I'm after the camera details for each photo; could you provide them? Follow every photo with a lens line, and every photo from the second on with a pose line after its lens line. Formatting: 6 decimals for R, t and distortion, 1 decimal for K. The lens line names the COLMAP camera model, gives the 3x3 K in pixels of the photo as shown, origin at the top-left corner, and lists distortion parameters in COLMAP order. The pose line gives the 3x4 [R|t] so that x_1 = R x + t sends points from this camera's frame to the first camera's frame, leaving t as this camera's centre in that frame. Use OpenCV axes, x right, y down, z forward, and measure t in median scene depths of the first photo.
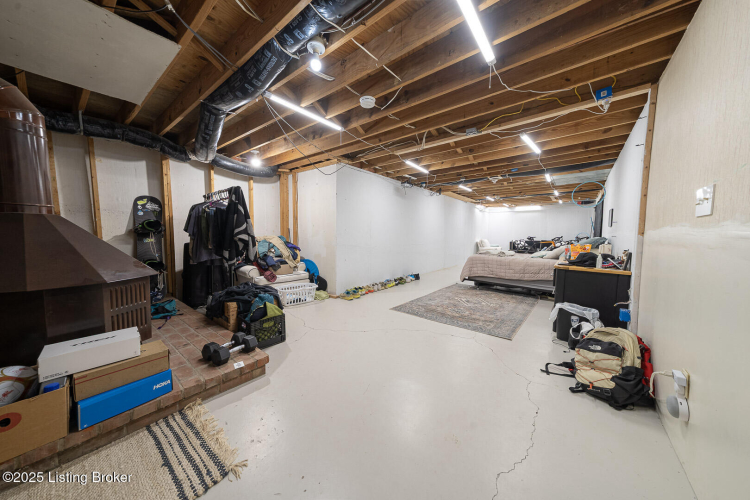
lens RADIAL K [[246.5, 0, 373.2], [0, 246.5, 251.2], [0, 0, 1]] dist [0.021215, 0.000064]
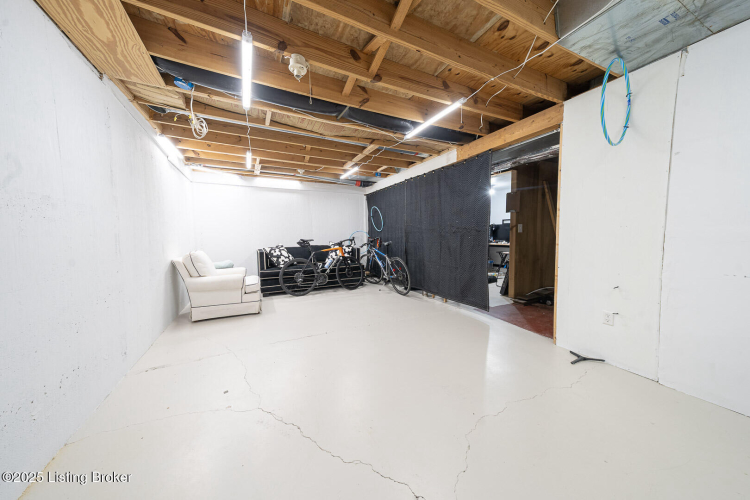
lens RADIAL K [[246.5, 0, 374.7], [0, 246.5, 248.4], [0, 0, 1]] dist [0.021215, 0.000064]
pose [[0.399910, -0.059831, 0.914600, 0.586141], [0.079472, 0.996373, 0.030431, -0.104278], [-0.913103, 0.060515, 0.403214, 1.589975]]
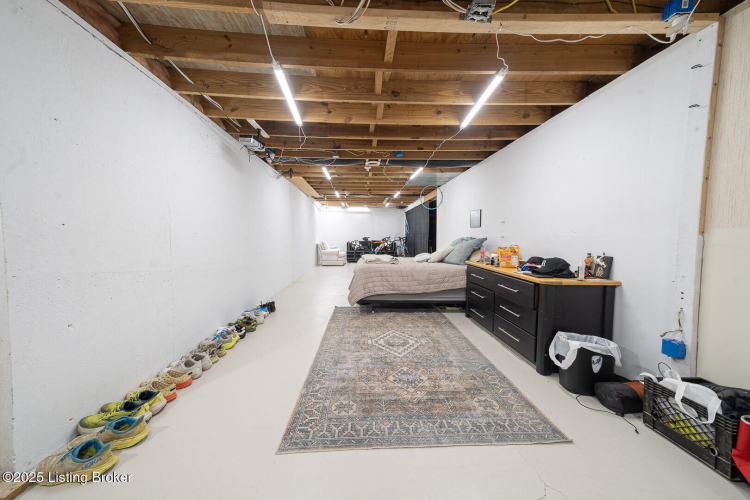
lens RADIAL K [[246.5, 0, 376.0], [0, 246.5, 250.0], [0, 0, 1]] dist [0.021215, 0.000064]
pose [[0.736925, -0.047285, 0.674319, -0.044081], [0.052727, 0.998532, 0.012397, -0.037787], [-0.673915, 0.026419, 0.738337, 0.523426]]
